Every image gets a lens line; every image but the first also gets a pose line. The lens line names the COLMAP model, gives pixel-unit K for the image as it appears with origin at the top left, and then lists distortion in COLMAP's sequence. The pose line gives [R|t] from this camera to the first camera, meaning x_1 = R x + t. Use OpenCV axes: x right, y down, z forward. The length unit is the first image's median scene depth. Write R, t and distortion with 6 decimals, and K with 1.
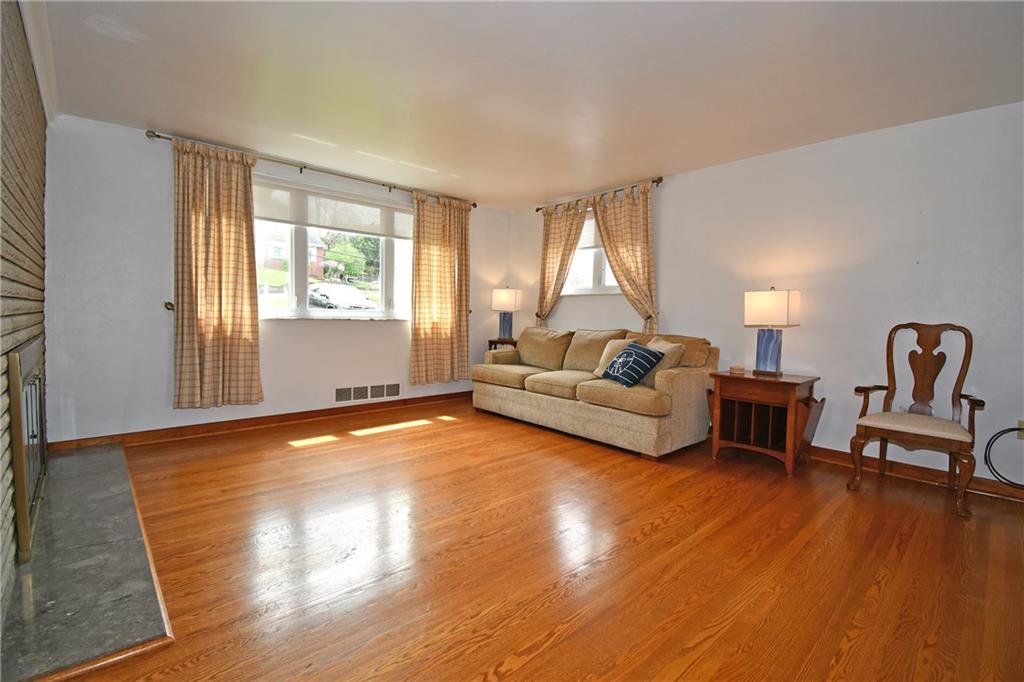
lens RADIAL K [[454.8, 0, 521.1], [0, 454.8, 338.3], [0, 0, 1]] dist [0.000738, -0.006478]
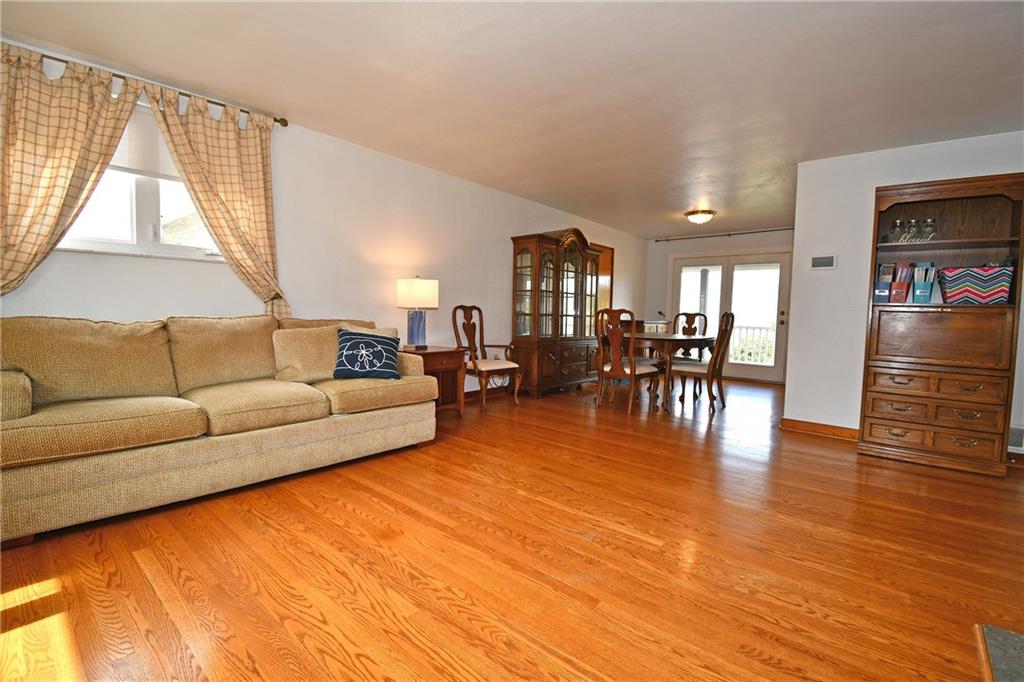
lens RADIAL K [[454.8, 0, 501.5], [0, 454.8, 339.6], [0, 0, 1]] dist [0.000738, -0.006478]
pose [[-0.086608, -0.085252, 0.992588, -0.748370], [0.023982, 0.995865, 0.087626, -0.049499], [-0.995954, 0.031393, -0.084205, 0.985063]]
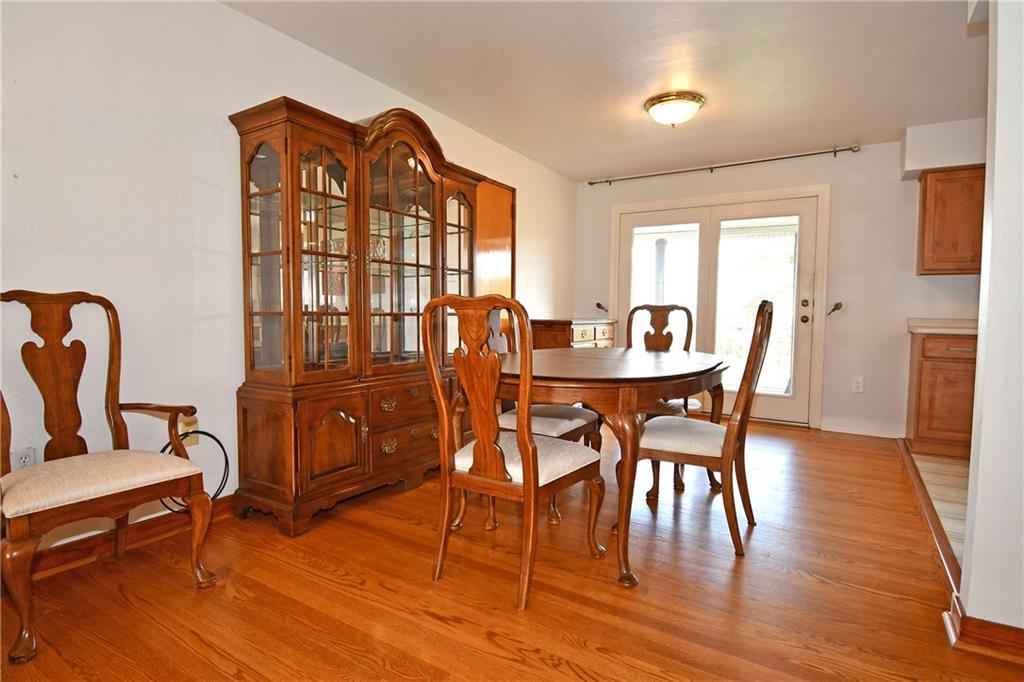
lens RADIAL K [[528.8, 0, 505.8], [0, 528.8, 345.7], [0, 0, 1]] dist [-0.015556, -0.000682]
pose [[-0.246142, -0.092904, 0.964771, 0.134077], [0.034524, 0.993923, 0.104520, -0.013621], [-0.968619, 0.059035, -0.241438, 0.593503]]
